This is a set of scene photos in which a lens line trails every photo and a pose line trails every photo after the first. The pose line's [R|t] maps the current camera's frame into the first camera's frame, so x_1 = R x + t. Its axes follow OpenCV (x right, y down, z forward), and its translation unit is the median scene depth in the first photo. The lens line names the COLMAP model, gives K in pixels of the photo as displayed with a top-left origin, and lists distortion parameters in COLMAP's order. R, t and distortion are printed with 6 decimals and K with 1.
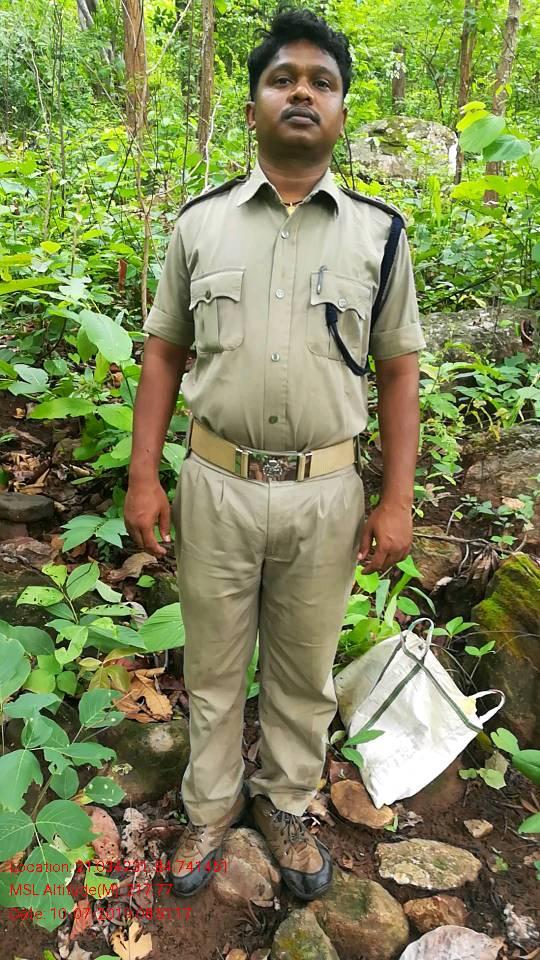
lens RADIAL K [[740.3, 0, 273.2], [0, 740.3, 466.1], [0, 0, 1]] dist [0.005006, -0.002463]
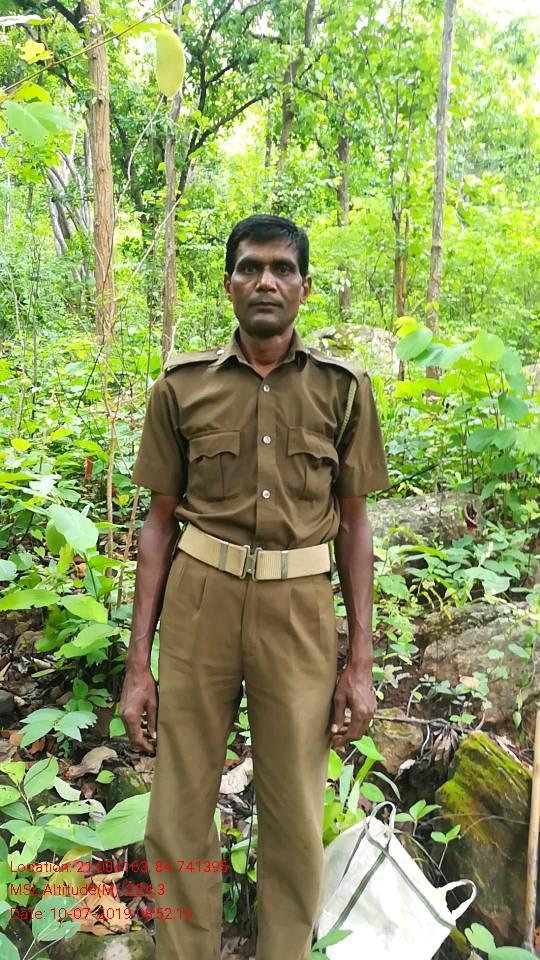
lens RADIAL K [[740.3, 0, 267.9], [0, 740.3, 472.0], [0, 0, 1]] dist [0.005006, -0.002463]
pose [[0.998789, -0.021262, 0.044365, 0.005594], [0.031277, 0.970509, -0.239029, 0.004080], [-0.037974, 0.240127, 0.969998, -0.040249]]
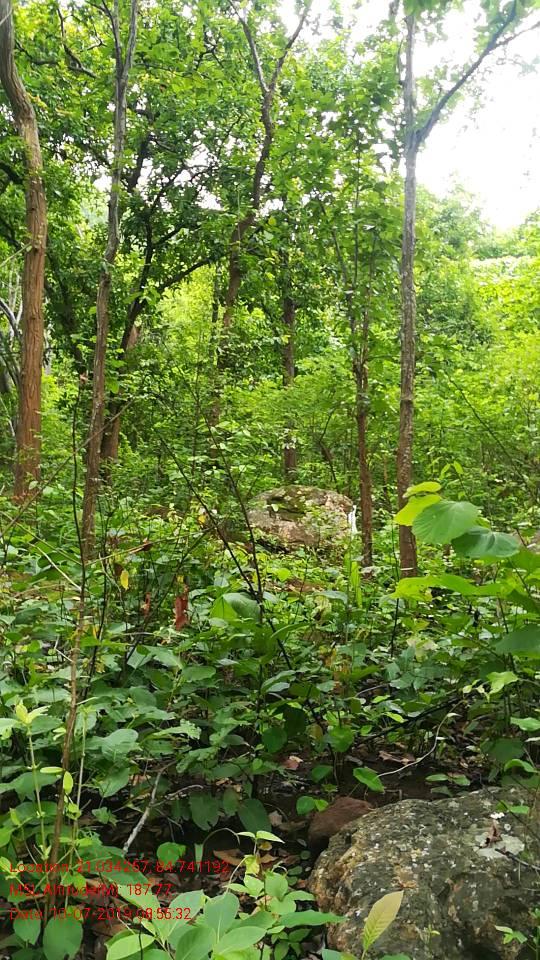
lens RADIAL K [[740.3, 0, 259.7], [0, 740.3, 476.1], [0, 0, 1]] dist [0.005006, -0.002463]
pose [[0.993827, 0.003302, 0.110892, 0.038419], [0.045105, 0.901189, -0.431072, -0.222320], [-0.101358, 0.433413, 0.895477, 0.421501]]
